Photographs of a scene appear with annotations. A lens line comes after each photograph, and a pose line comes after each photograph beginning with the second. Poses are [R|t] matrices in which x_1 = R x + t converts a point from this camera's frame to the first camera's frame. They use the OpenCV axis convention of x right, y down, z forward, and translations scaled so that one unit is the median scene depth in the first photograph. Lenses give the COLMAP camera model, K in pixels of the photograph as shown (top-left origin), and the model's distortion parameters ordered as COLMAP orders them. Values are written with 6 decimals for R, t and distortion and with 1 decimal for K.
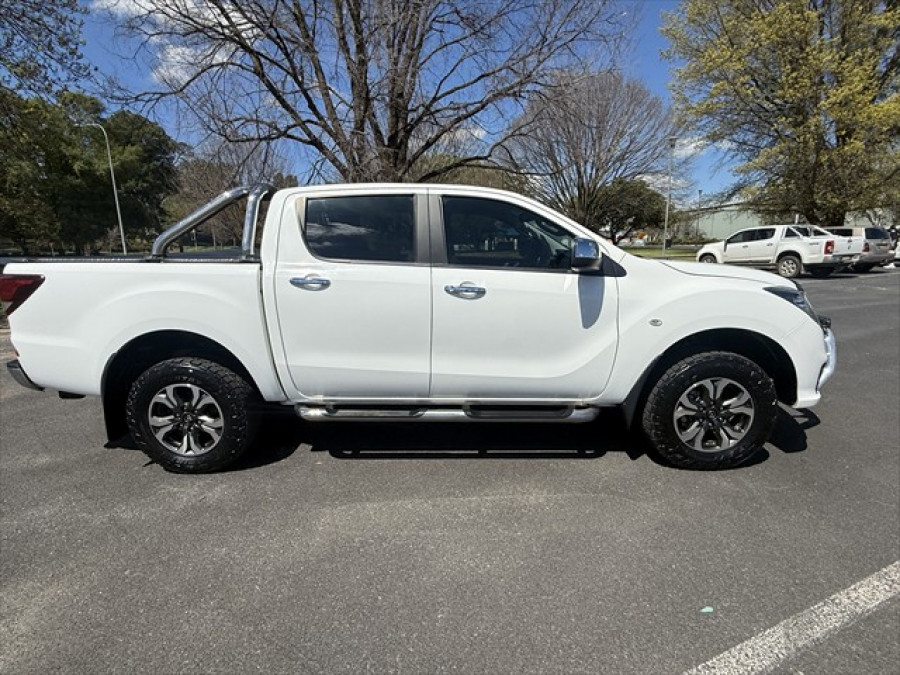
lens RADIAL K [[451.2, 0, 449.5], [0, 451.2, 338.9], [0, 0, 1]] dist [0.003221, -0.001245]
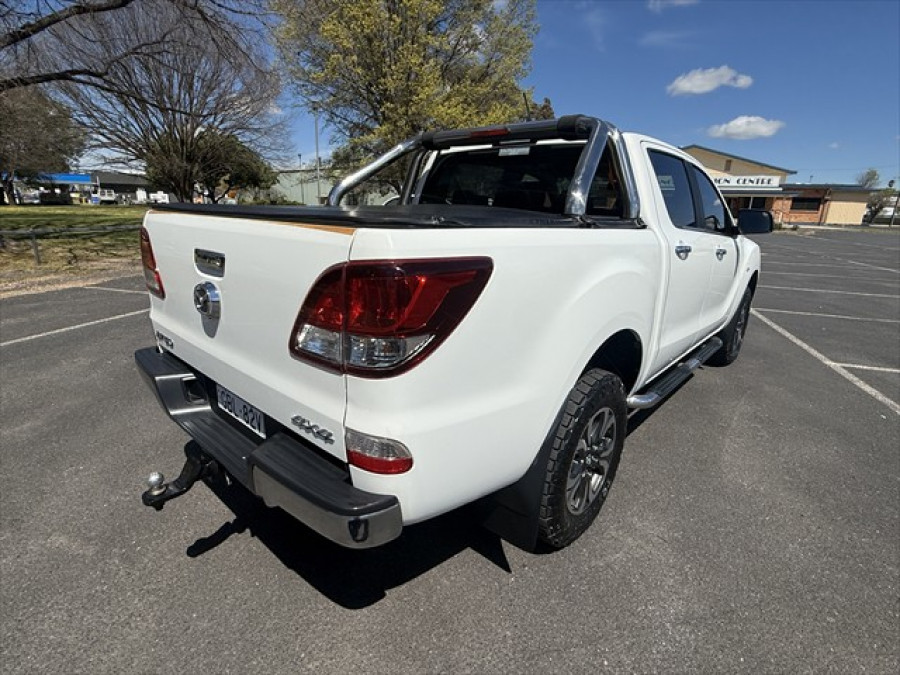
lens RADIAL K [[451.2, 0, 446.7], [0, 451.2, 336.6], [0, 0, 1]] dist [0.003221, -0.001245]
pose [[0.641543, -0.176887, 0.746414, -0.172672], [0.118025, 0.984225, 0.131802, -0.017482], [-0.757953, 0.003539, 0.652299, 0.103363]]
